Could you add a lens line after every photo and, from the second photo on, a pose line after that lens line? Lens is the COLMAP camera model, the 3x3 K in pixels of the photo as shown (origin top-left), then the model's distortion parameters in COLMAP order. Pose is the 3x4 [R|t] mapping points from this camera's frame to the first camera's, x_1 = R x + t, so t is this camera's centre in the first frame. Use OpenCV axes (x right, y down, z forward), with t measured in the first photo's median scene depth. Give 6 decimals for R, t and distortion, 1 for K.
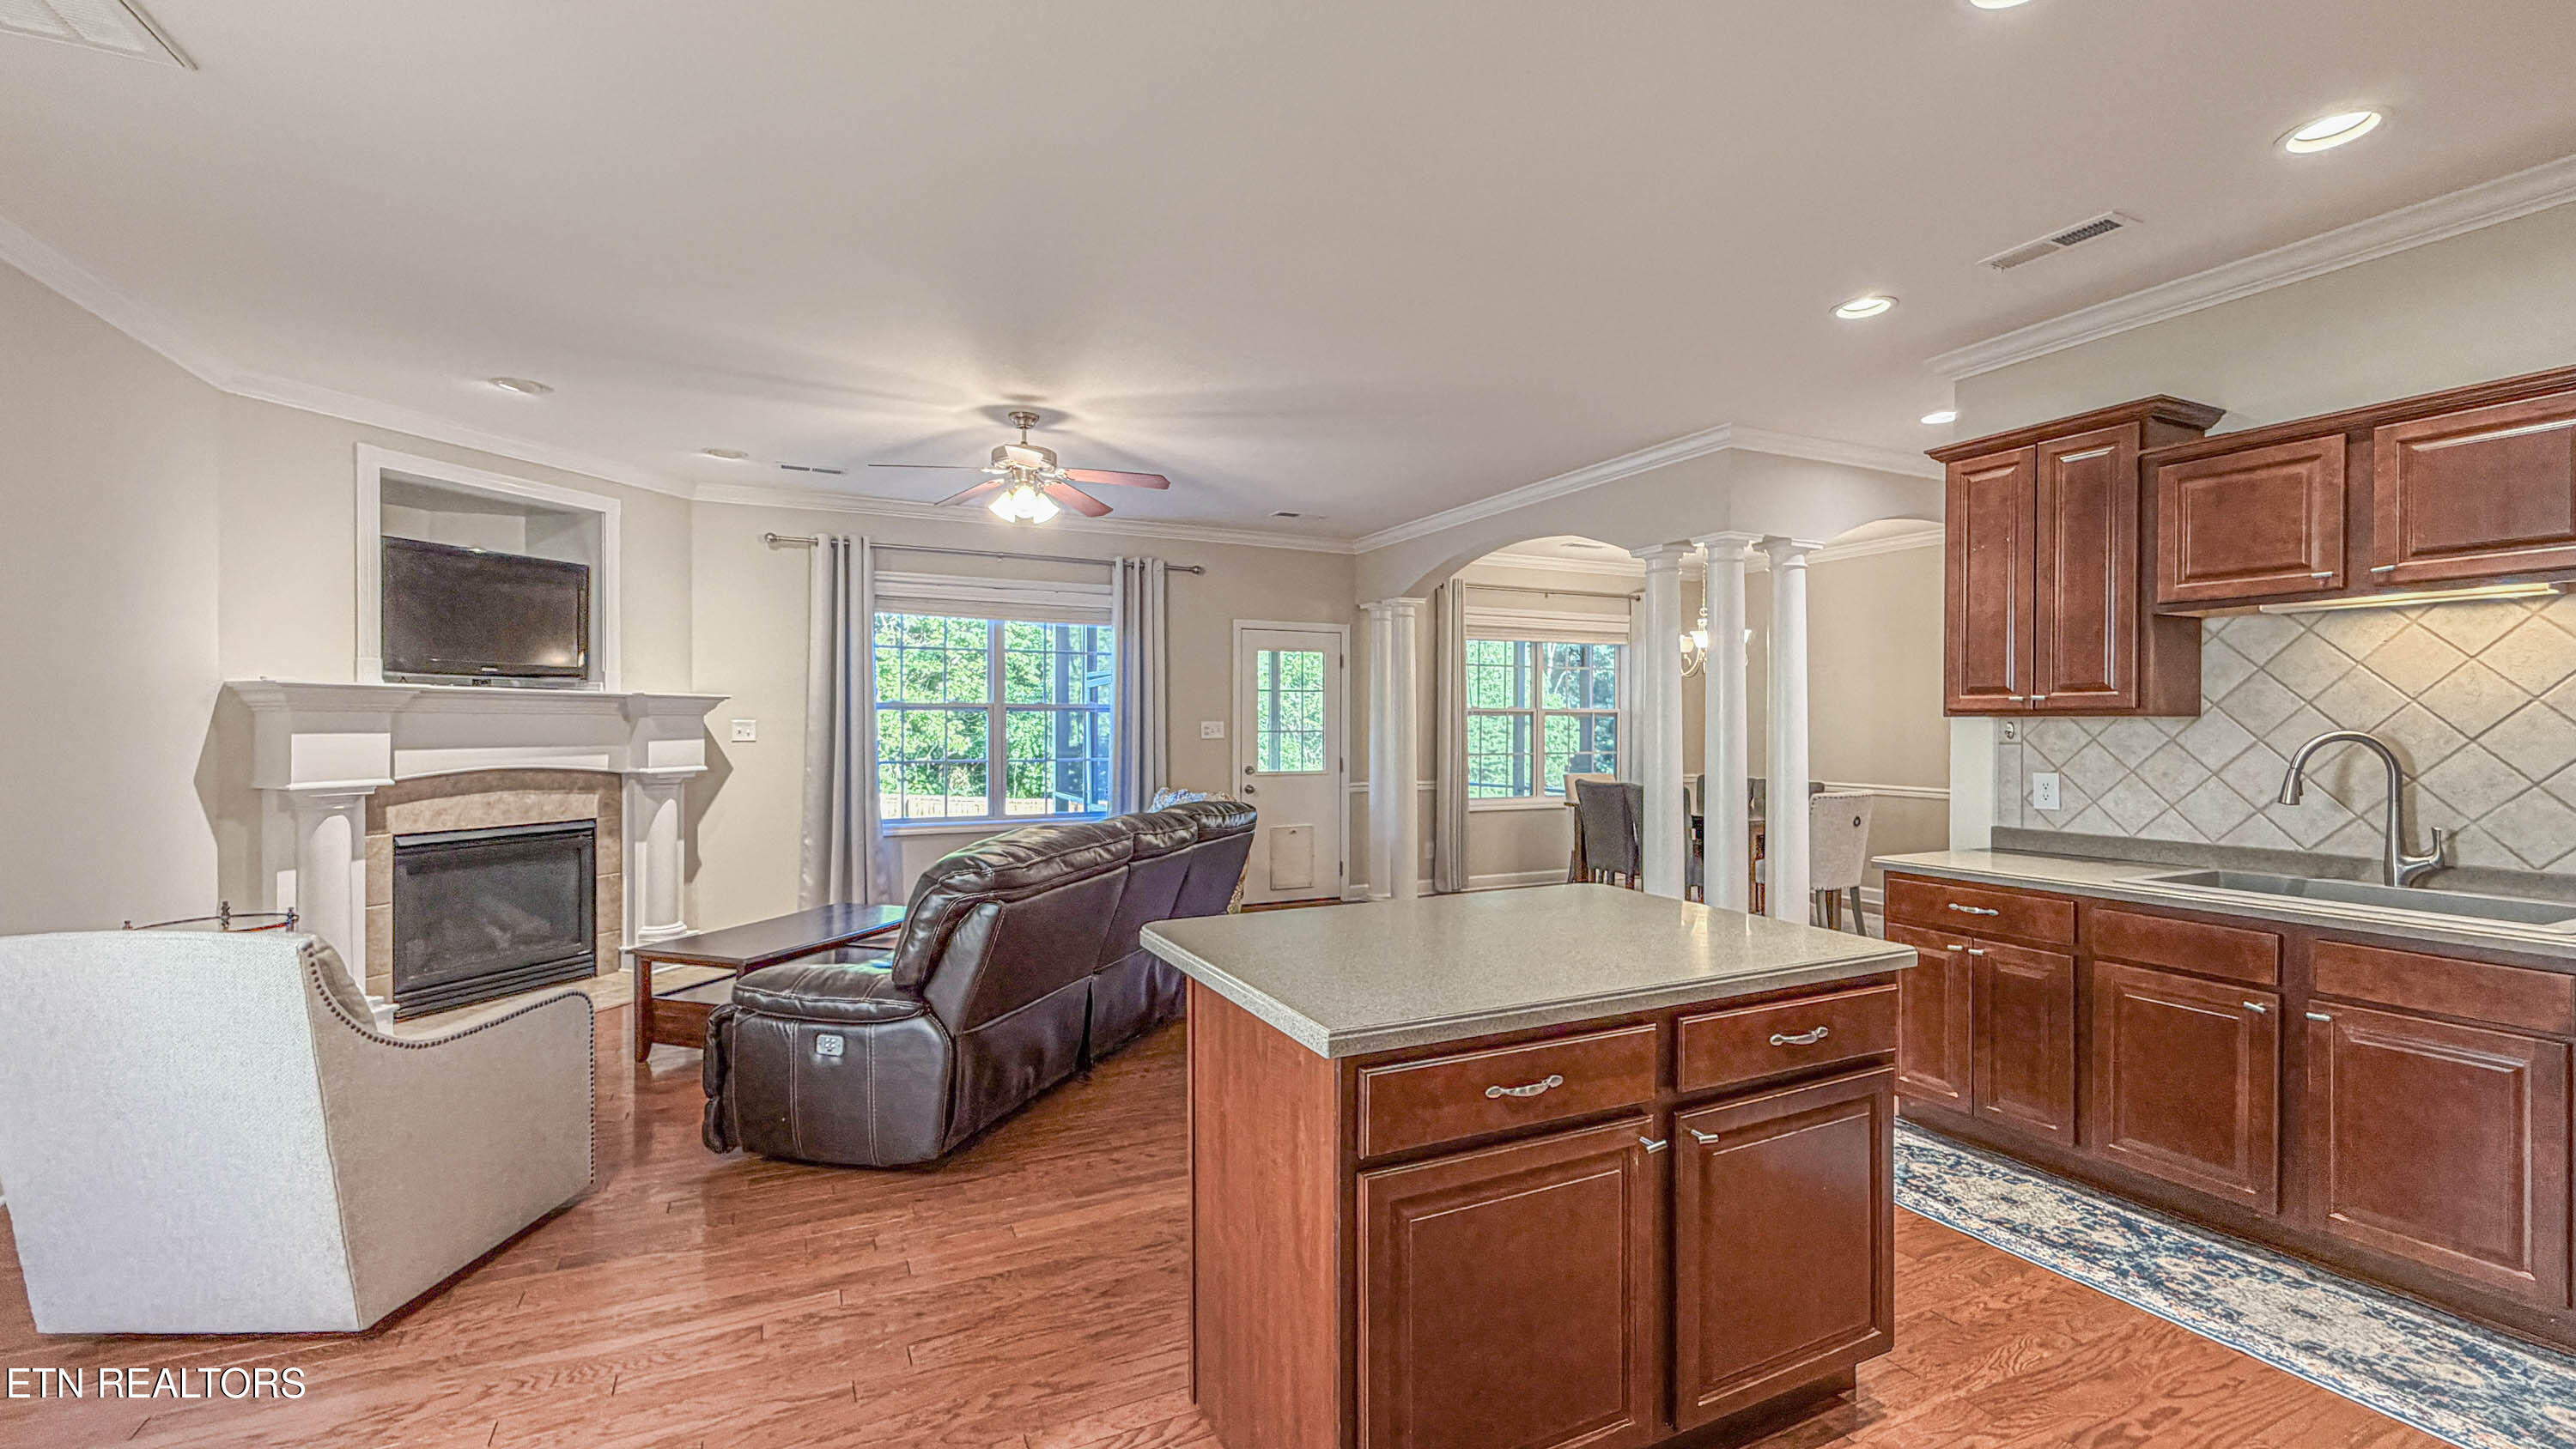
lens RADIAL K [[1002.0, 0, 1226.4], [0, 1002.0, 726.2], [0, 0, 1]] dist [0.001724, 0.000239]
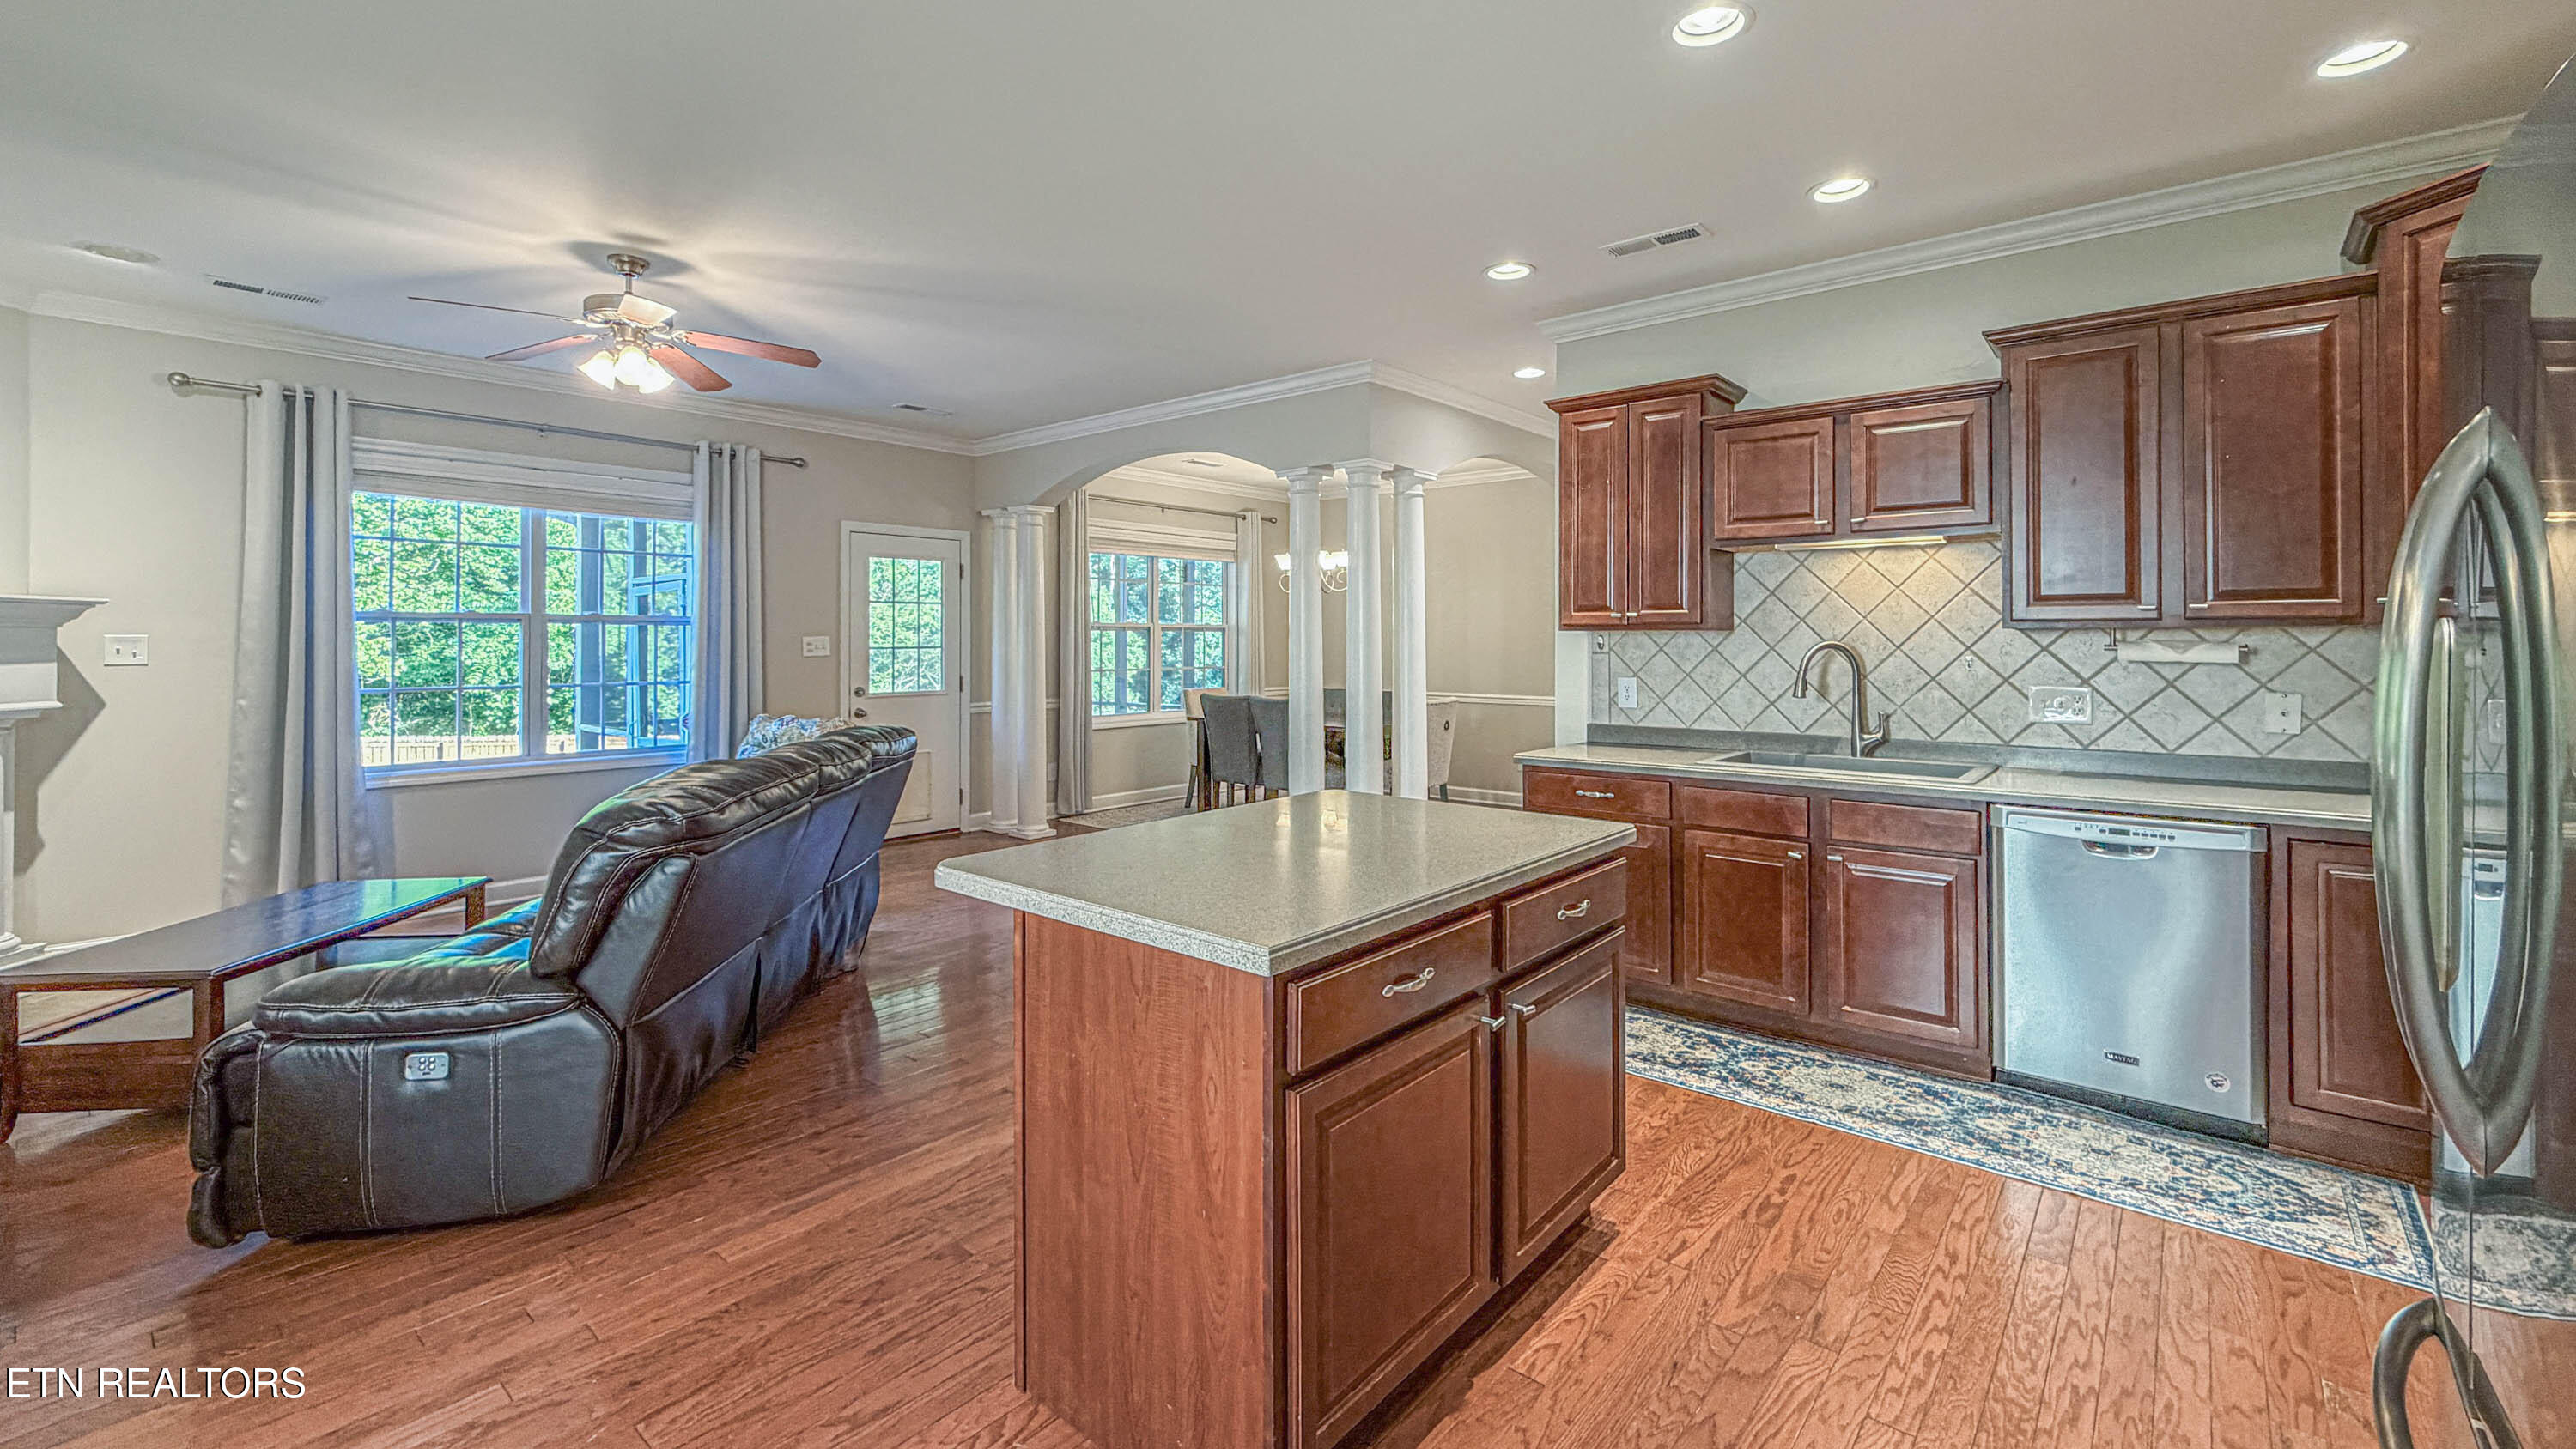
lens RADIAL K [[1062.9, 0, 1199.5], [0, 1062.9, 631.4], [0, 0, 1]] dist [0.000538, 0.000352]
pose [[0.917948, 0.001527, 0.396698, -0.181254], [0.002913, 0.999940, -0.010589, 0.003942], [-0.396690, 0.010875, 0.917888, 0.039248]]
